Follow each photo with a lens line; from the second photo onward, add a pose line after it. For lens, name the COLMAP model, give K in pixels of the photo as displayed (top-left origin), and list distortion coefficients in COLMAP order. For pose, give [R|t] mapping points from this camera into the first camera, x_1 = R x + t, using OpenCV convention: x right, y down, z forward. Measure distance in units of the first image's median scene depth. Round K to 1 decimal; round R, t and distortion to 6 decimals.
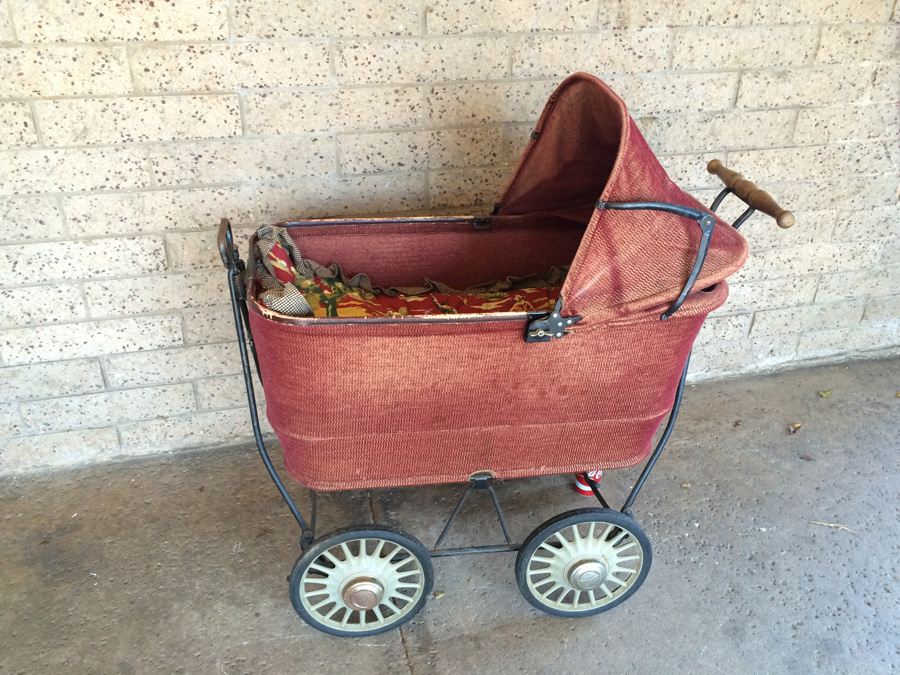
lens RADIAL K [[769.2, 0, 453.2], [0, 769.2, 340.2], [0, 0, 1]] dist [0.080956, -0.116554]
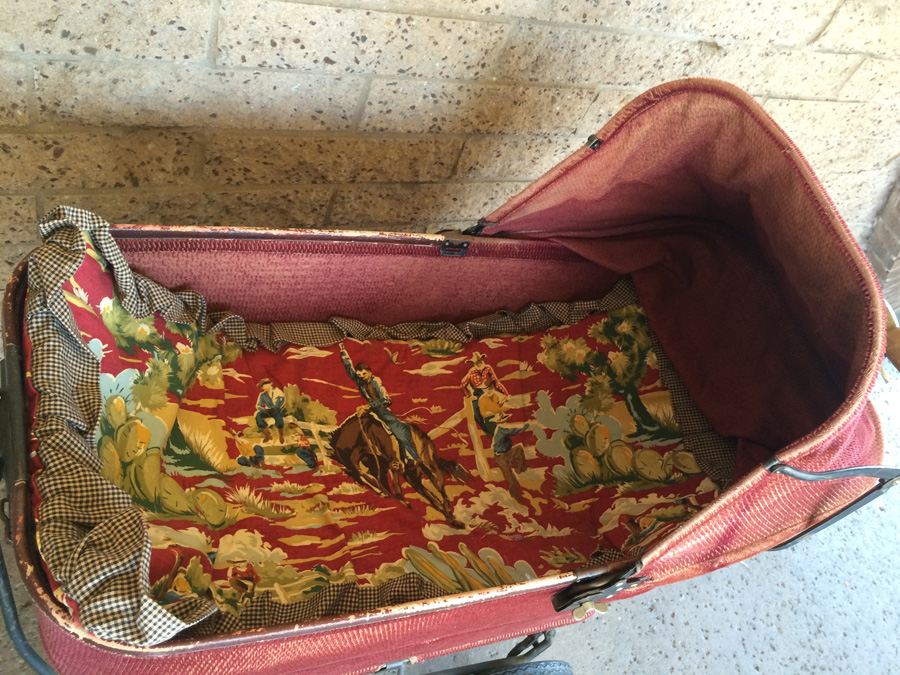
lens RADIAL K [[769.2, 0, 451.2], [0, 769.2, 338.8], [0, 0, 1]] dist [0.080956, -0.116554]
pose [[0.936100, 0.086107, 0.341032, -0.164855], [-0.214112, 0.908735, 0.358270, -0.277089], [-0.279058, -0.408395, 0.869103, 0.441760]]
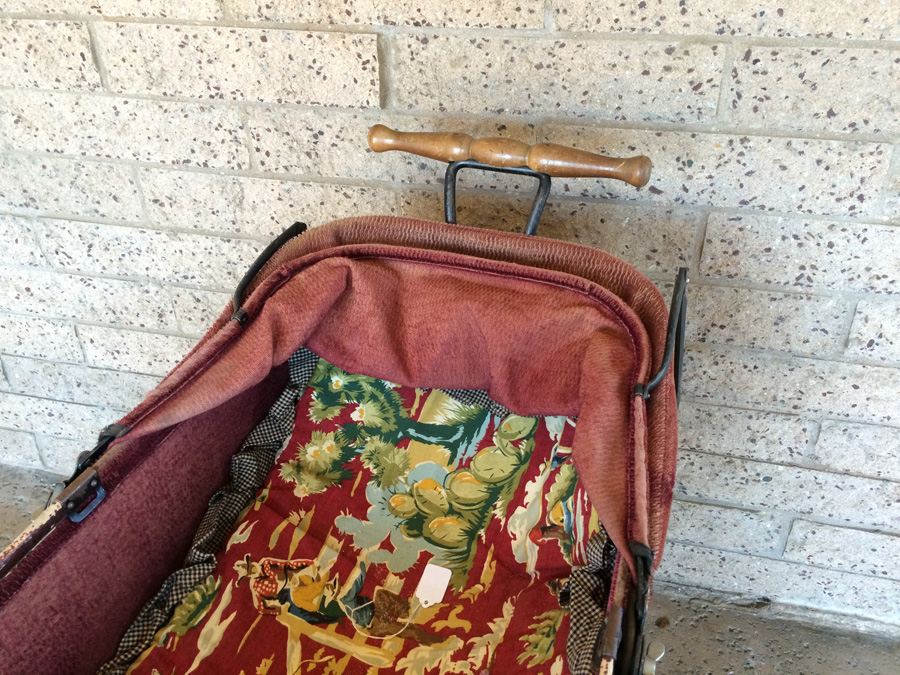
lens RADIAL K [[769.2, 0, 448.7], [0, 769.2, 338.3], [0, 0, 1]] dist [0.080956, -0.116554]
pose [[0.872229, 0.244751, -0.423454, 0.060586], [-0.210594, 0.969355, 0.126493, -0.175026], [0.441437, -0.021154, 0.897043, 0.483218]]
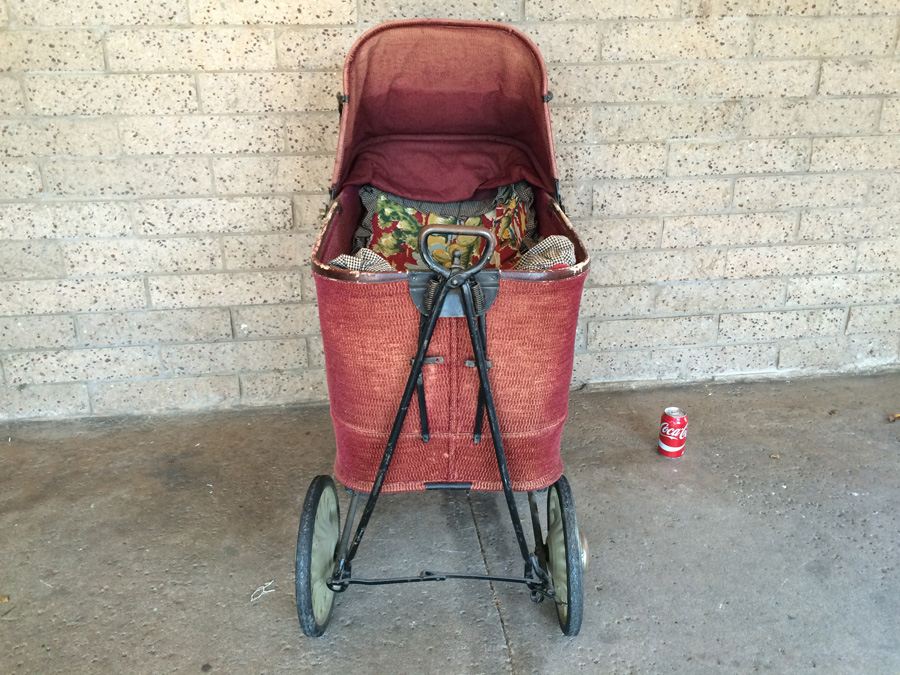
lens RADIAL K [[769.2, 0, 450.9], [0, 769.2, 339.2], [0, 0, 1]] dist [0.080956, -0.116554]
pose [[0.989216, 0.024186, -0.144456, 0.034252], [-0.044691, 0.989081, -0.140434, 0.230405], [0.139482, 0.145376, 0.979495, -0.067383]]
